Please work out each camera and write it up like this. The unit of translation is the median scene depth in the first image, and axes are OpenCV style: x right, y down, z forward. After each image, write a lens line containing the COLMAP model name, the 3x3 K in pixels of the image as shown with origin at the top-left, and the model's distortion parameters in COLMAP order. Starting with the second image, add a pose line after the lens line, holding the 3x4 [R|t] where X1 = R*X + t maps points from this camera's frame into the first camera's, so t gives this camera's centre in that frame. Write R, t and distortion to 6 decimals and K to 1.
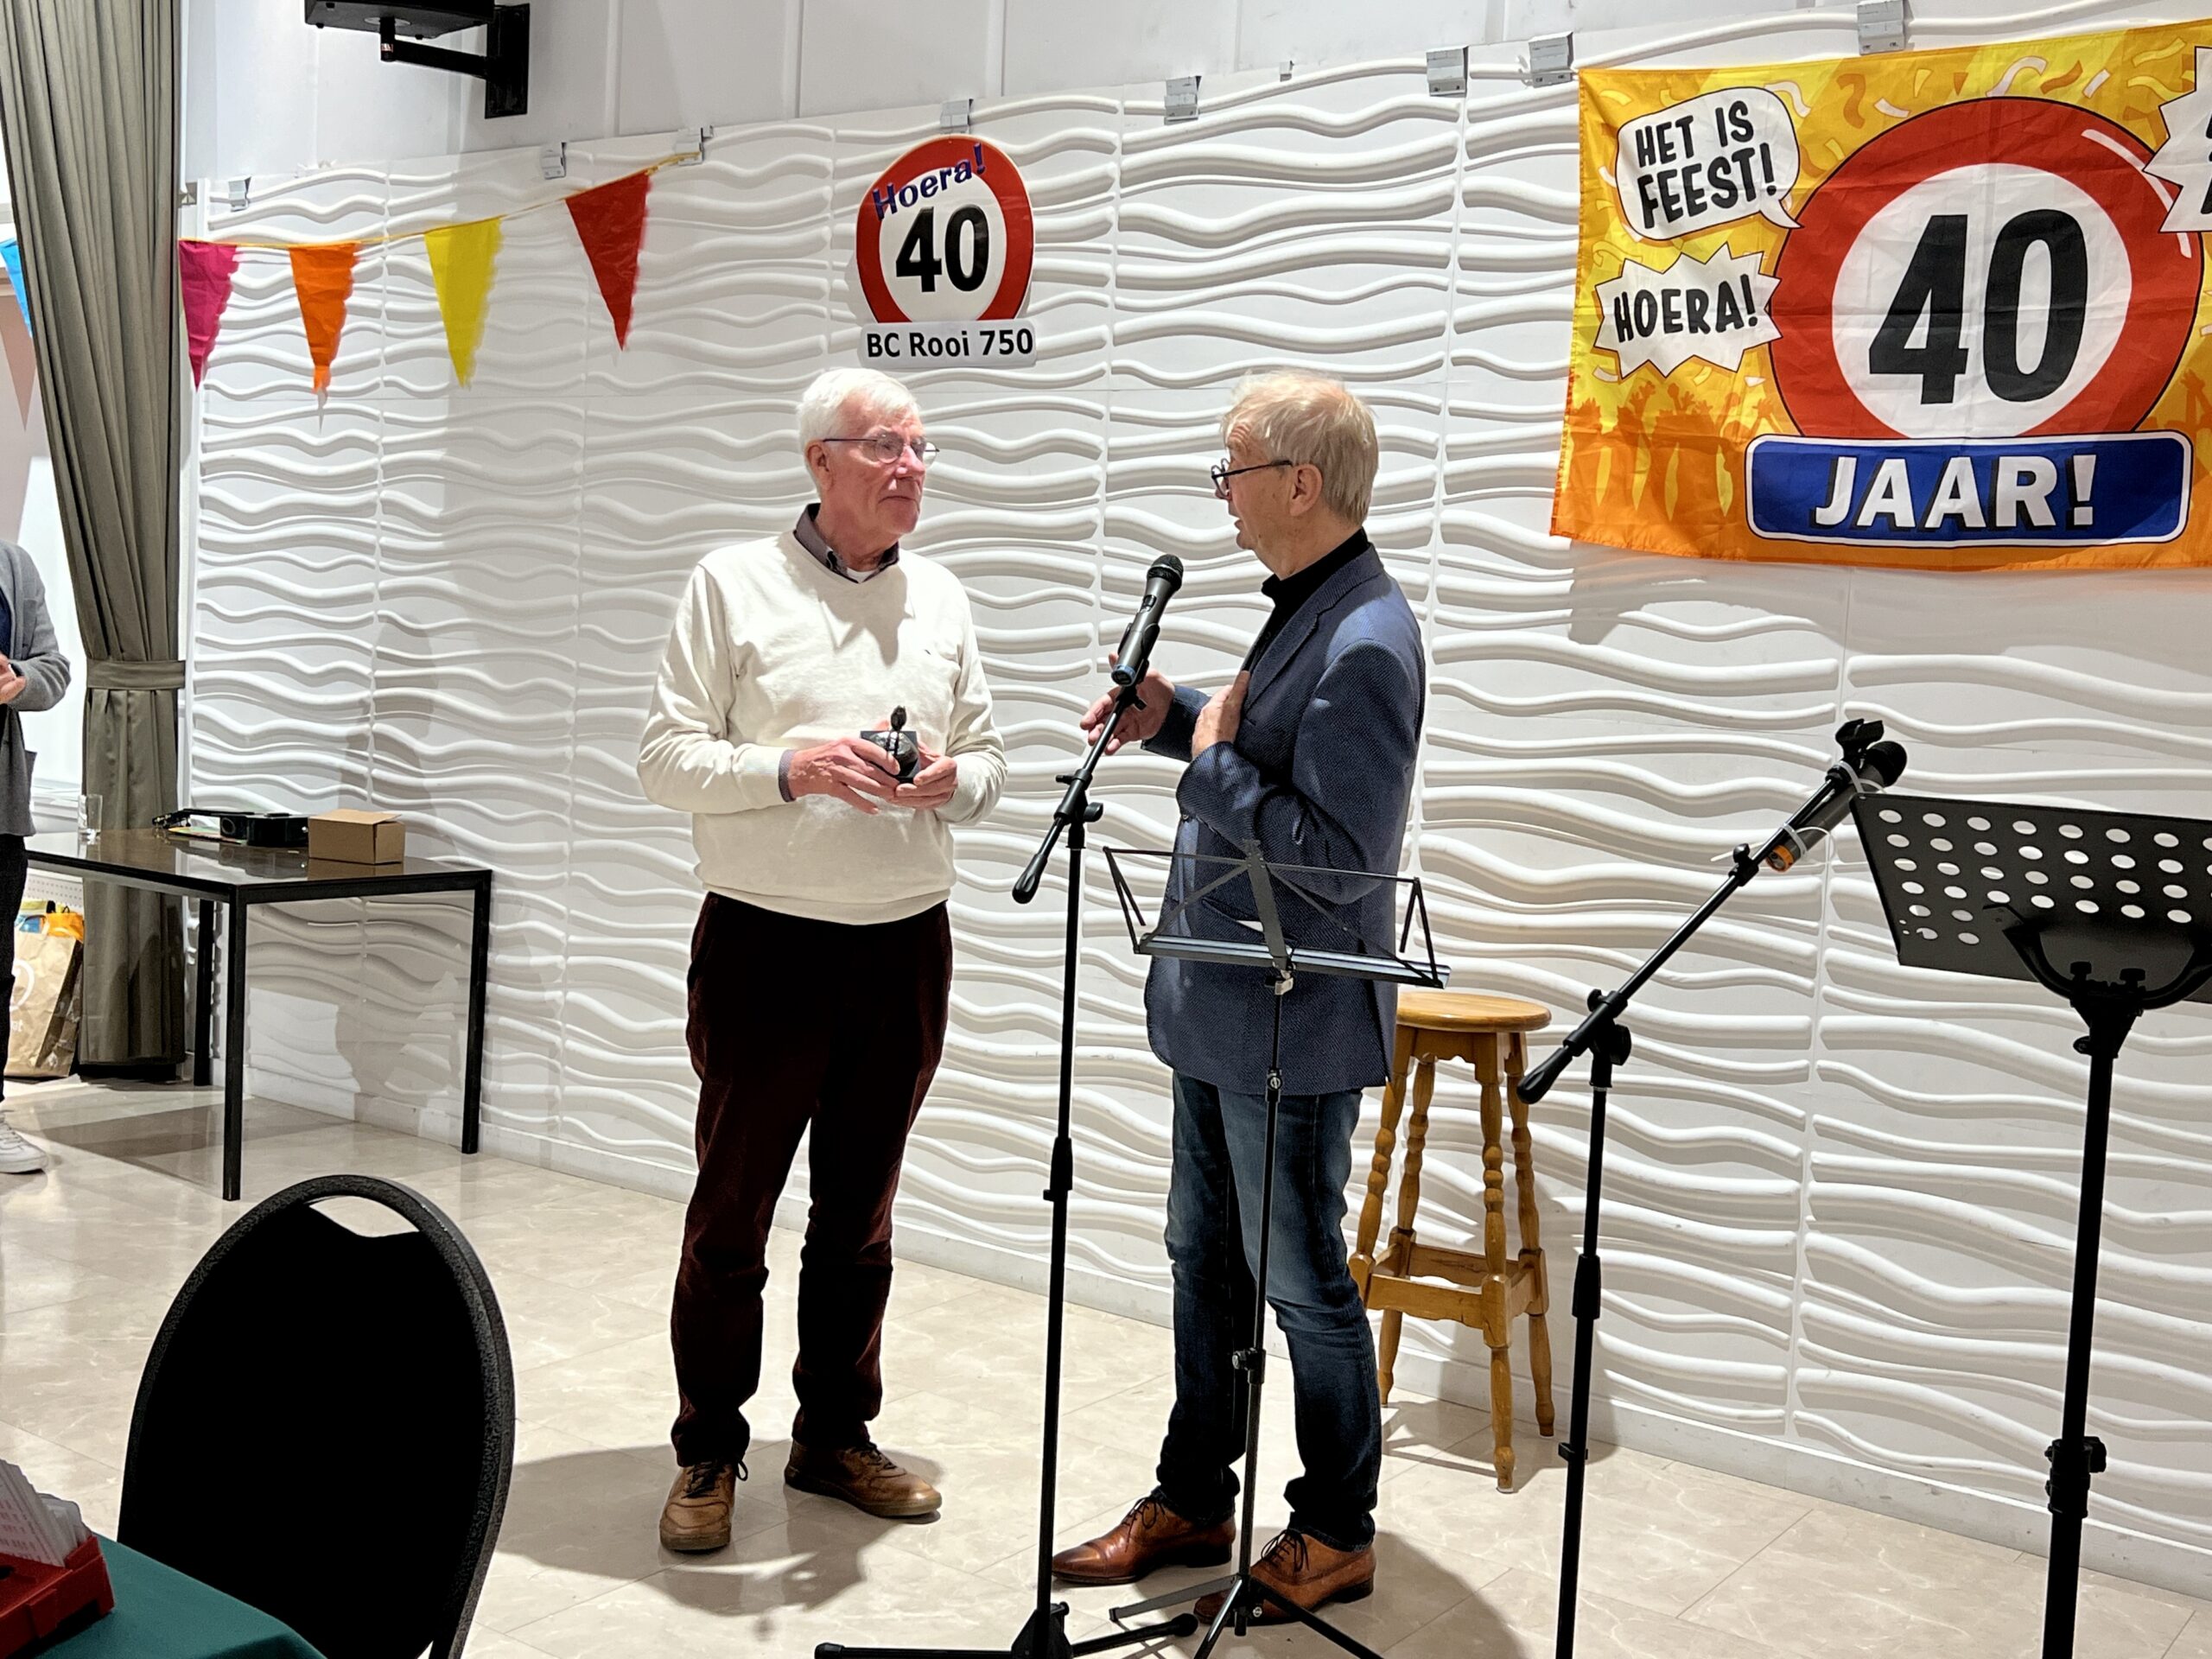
lens RADIAL K [[2486.7, 0, 1112.3], [0, 2486.7, 817.3], [0, 0, 1]] dist [0.020318, 0.000000]
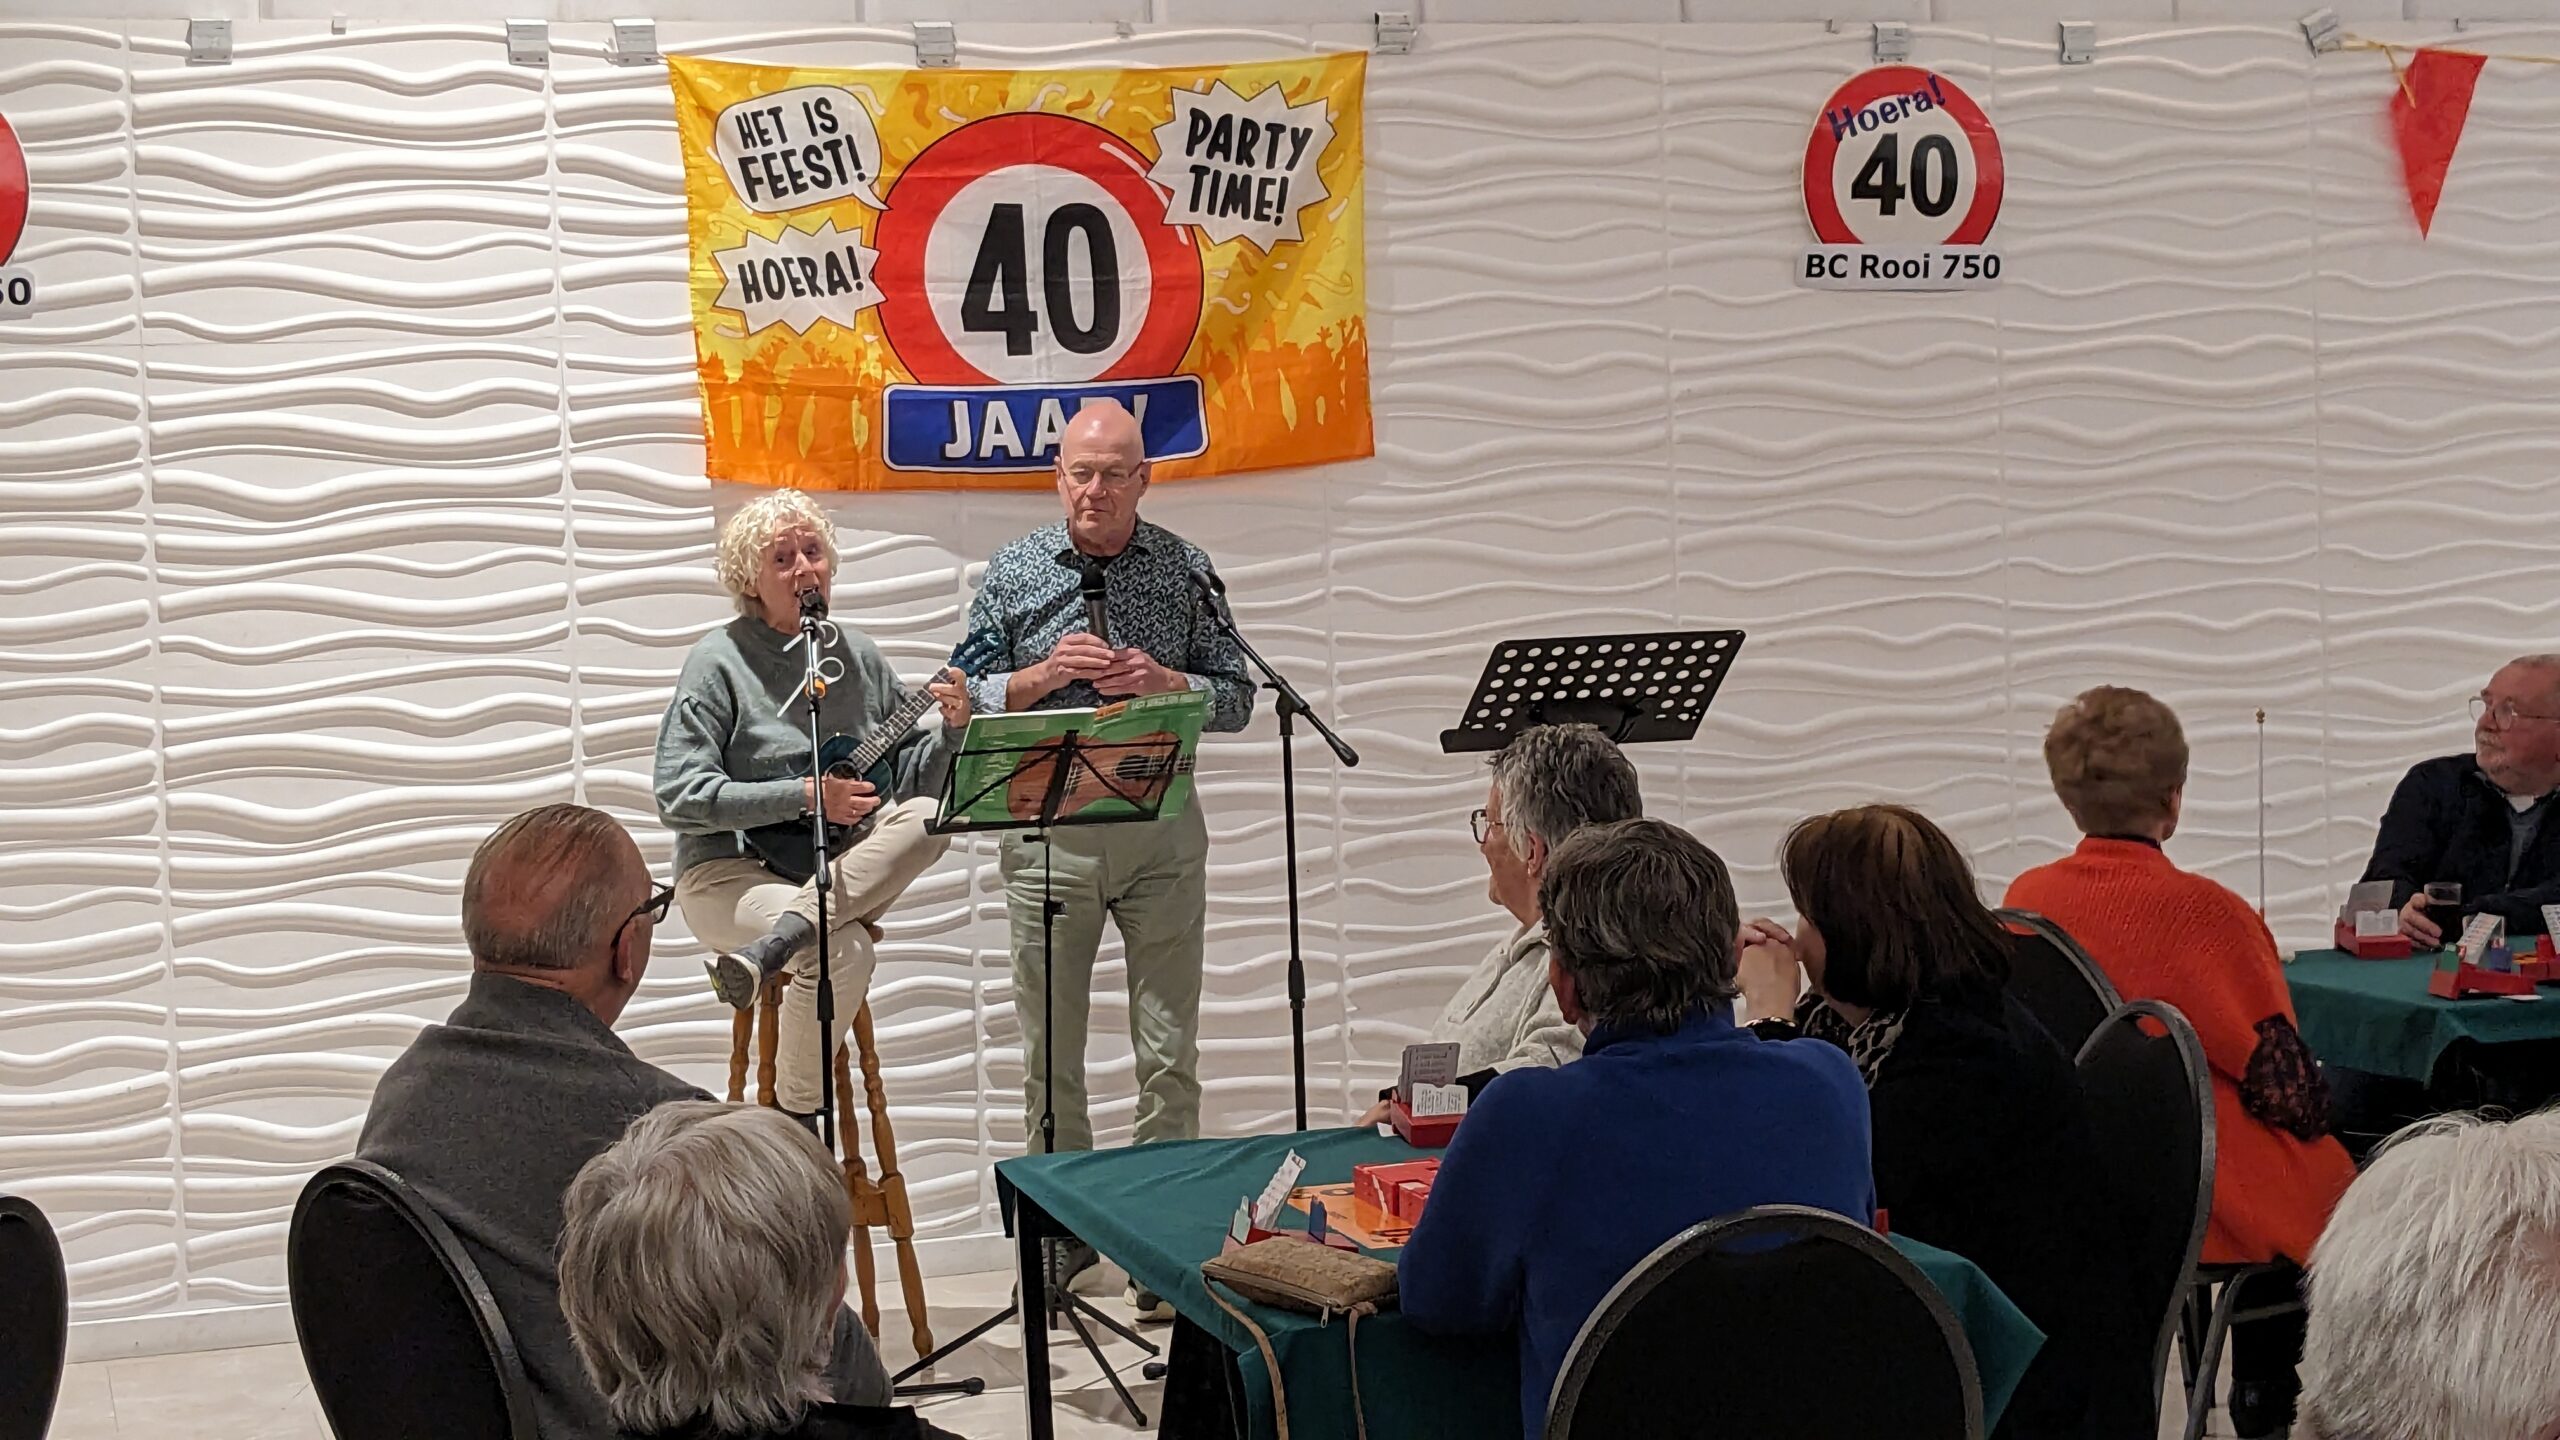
lens RADIAL K [[2045.0, 0, 1117.7], [0, 2045.0, 610.0], [0, 0, 1]] dist [0.059956, -0.093290]
pose [[0.695452, -0.092293, 0.712620, -0.353924], [0.127408, 0.991842, 0.004117, -0.037168], [-0.707187, 0.087931, 0.701538, 0.253819]]
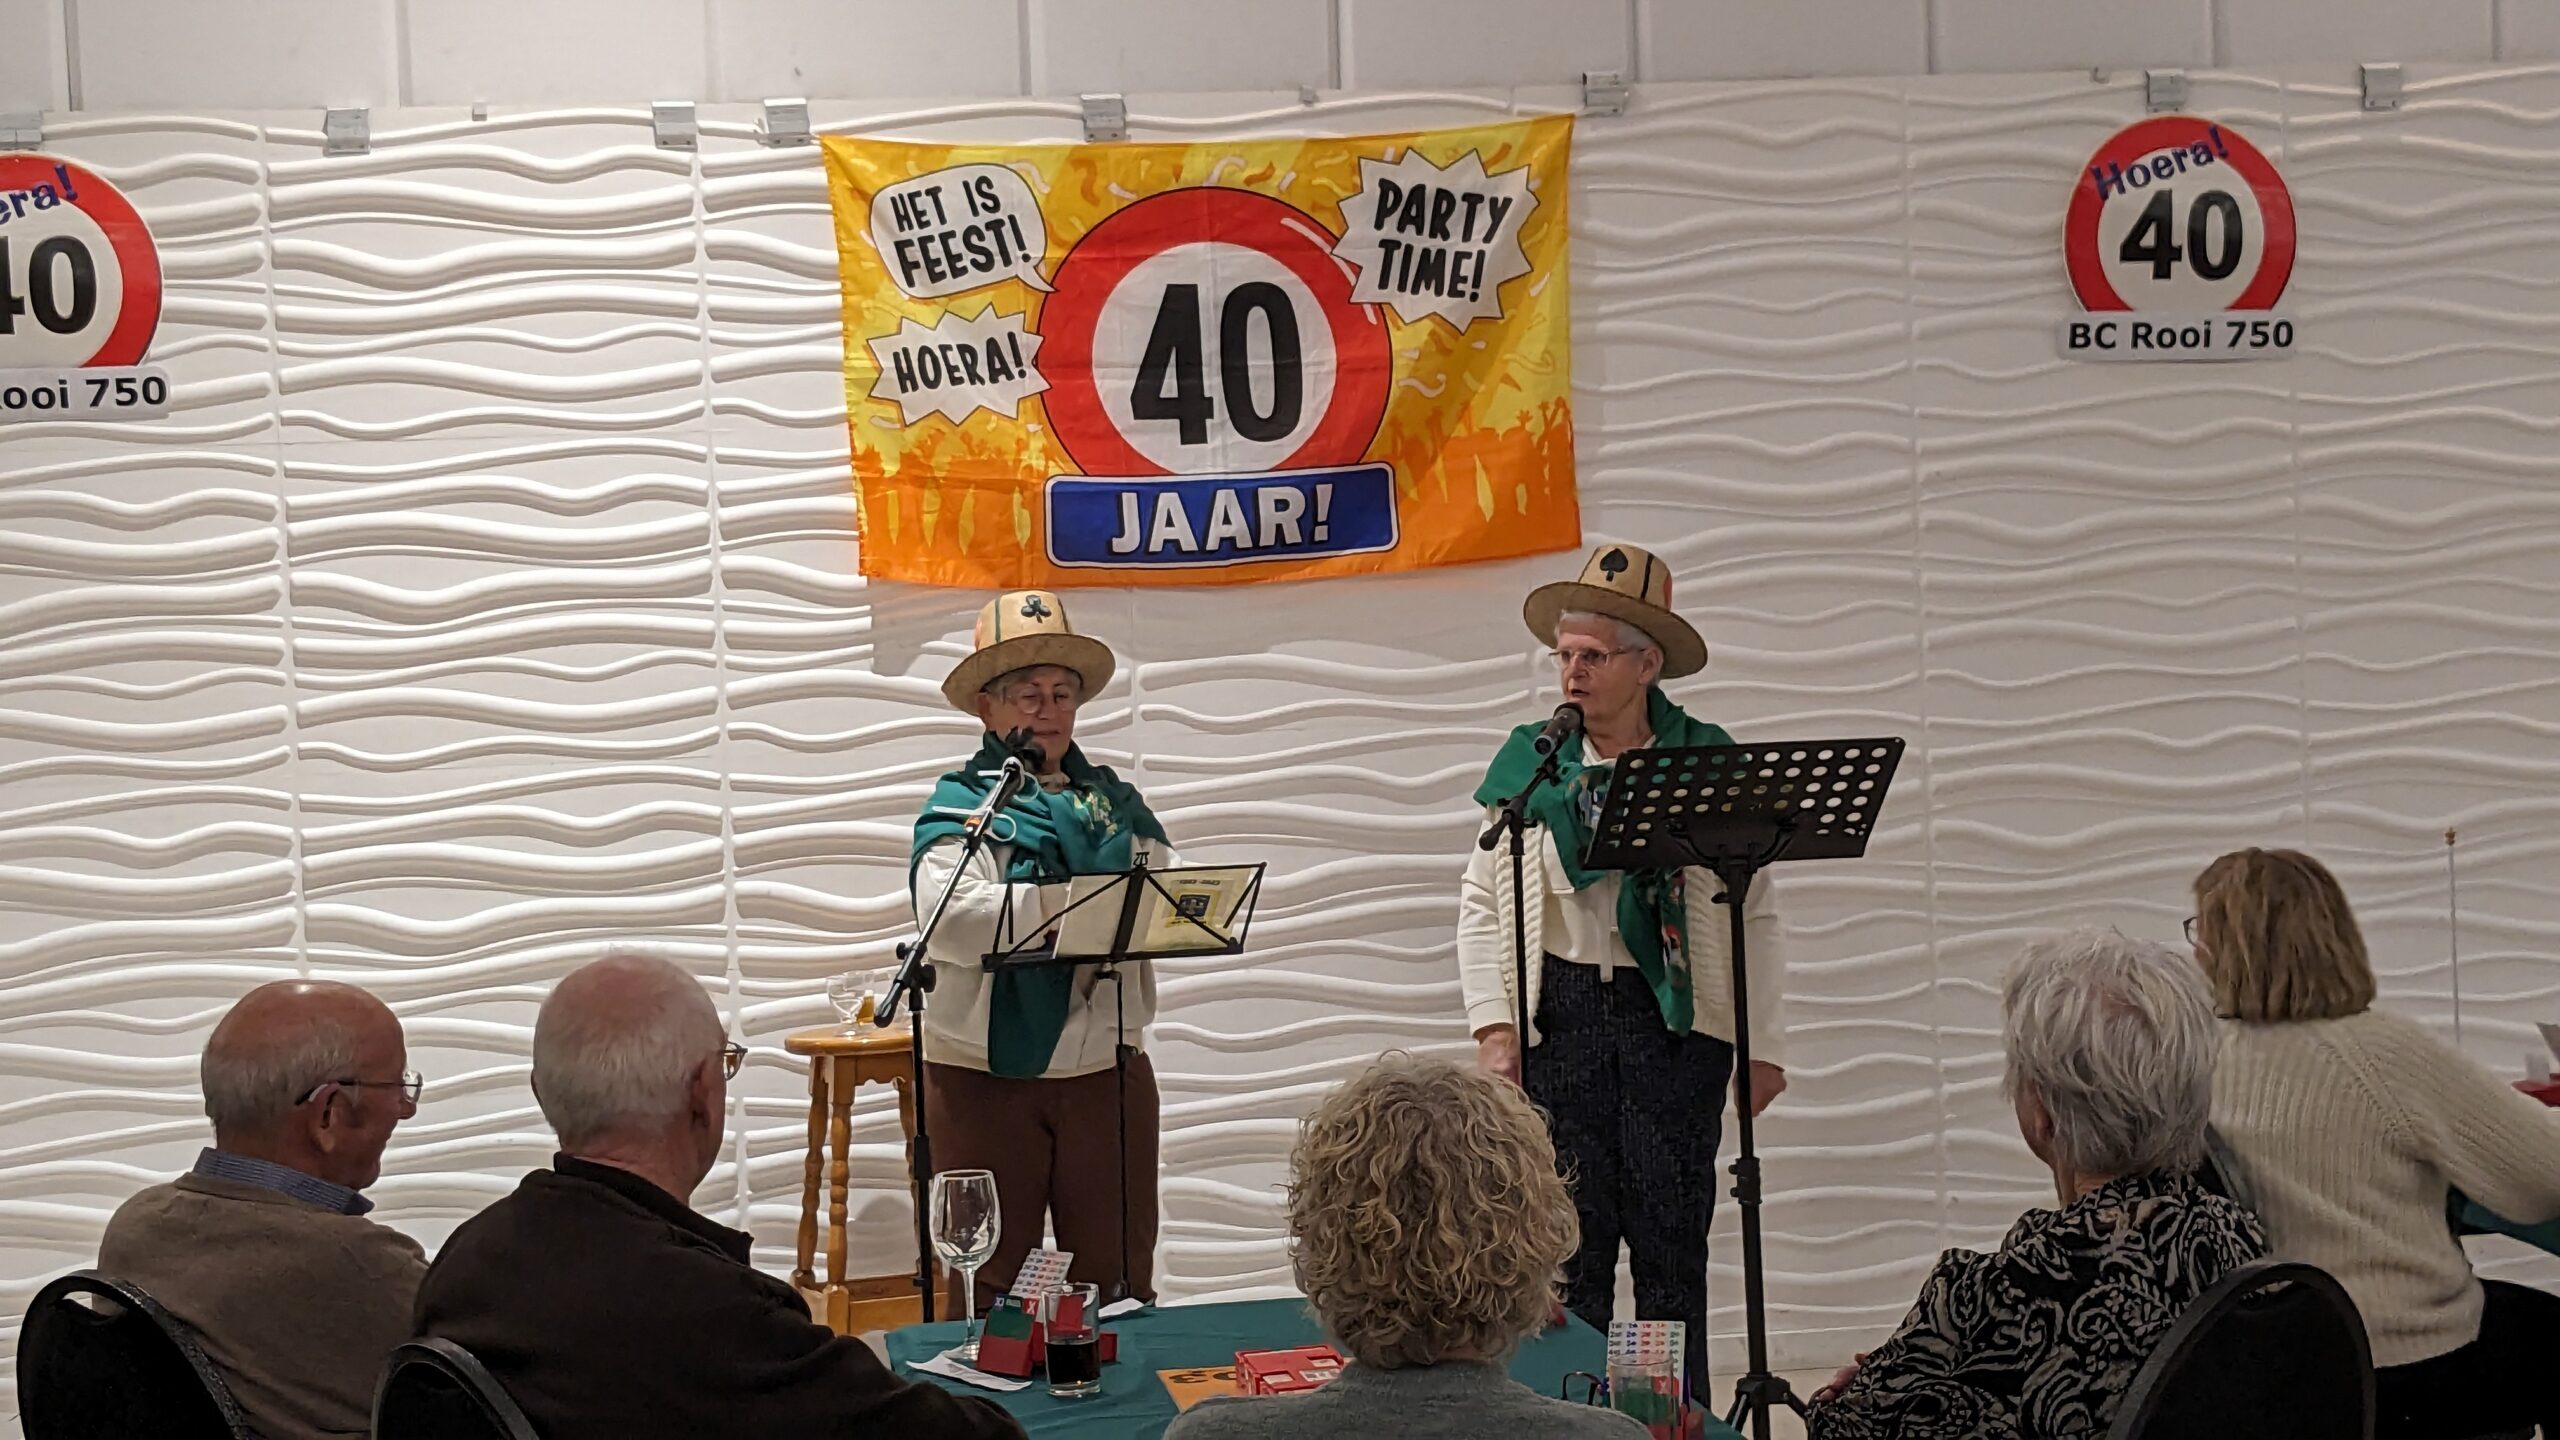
lens RADIAL K [[2128.8, 0, 1370.9], [0, 2128.8, 691.2], [0, 0, 1]] dist [0.057478, -0.072446]
pose [[0.749316, -0.090584, 0.655988, -0.260628], [0.128850, 0.991611, -0.010253, -0.029058], [-0.649556, 0.092207, 0.754702, 0.195254]]
